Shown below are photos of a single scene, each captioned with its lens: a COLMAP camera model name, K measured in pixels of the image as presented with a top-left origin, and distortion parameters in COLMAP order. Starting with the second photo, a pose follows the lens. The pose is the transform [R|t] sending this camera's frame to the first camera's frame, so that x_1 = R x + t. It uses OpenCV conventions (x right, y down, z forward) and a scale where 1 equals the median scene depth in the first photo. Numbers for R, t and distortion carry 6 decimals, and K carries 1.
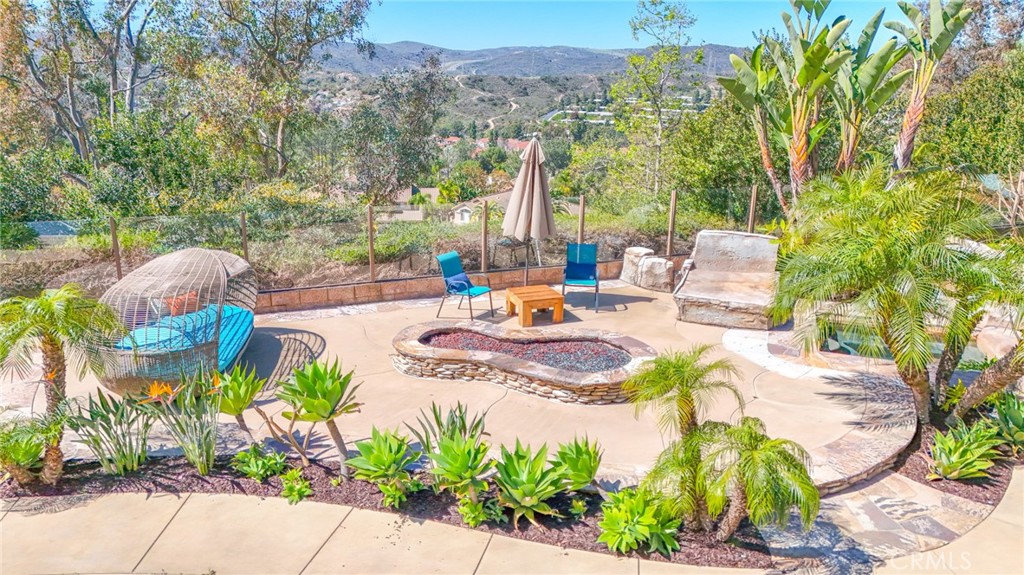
lens RADIAL K [[750.3, 0, 507.8], [0, 750.3, 289.5], [0, 0, 1]] dist [0.082626, -0.073601]
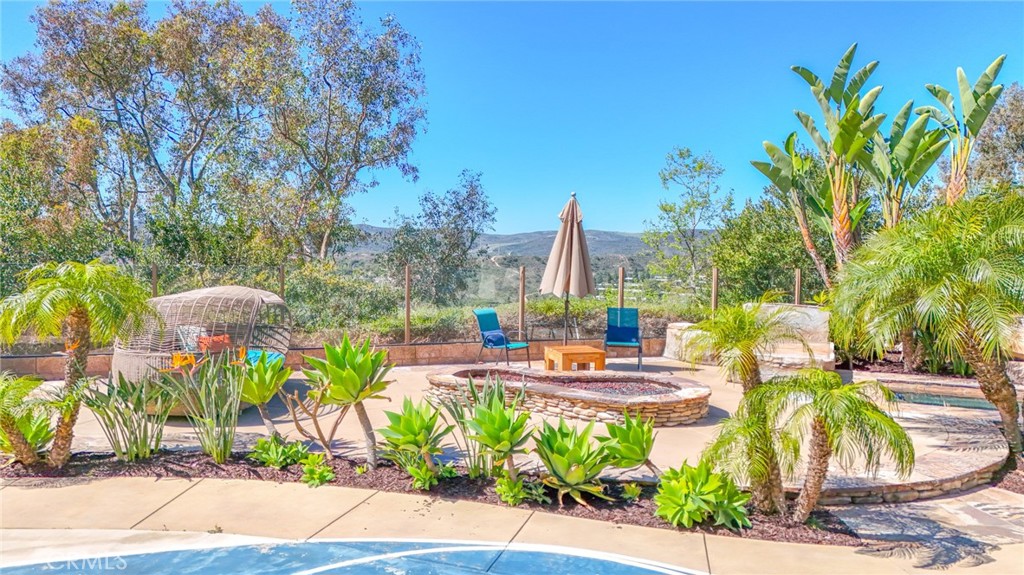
lens RADIAL K [[750.3, 0, 508.0], [0, 750.3, 288.0], [0, 0, 1]] dist [0.082626, -0.073601]
pose [[0.998977, -0.000411, -0.045216, -0.008752], [-0.010045, 0.972956, -0.230773, 0.224851], [0.044088, 0.230991, 0.971957, 0.067885]]
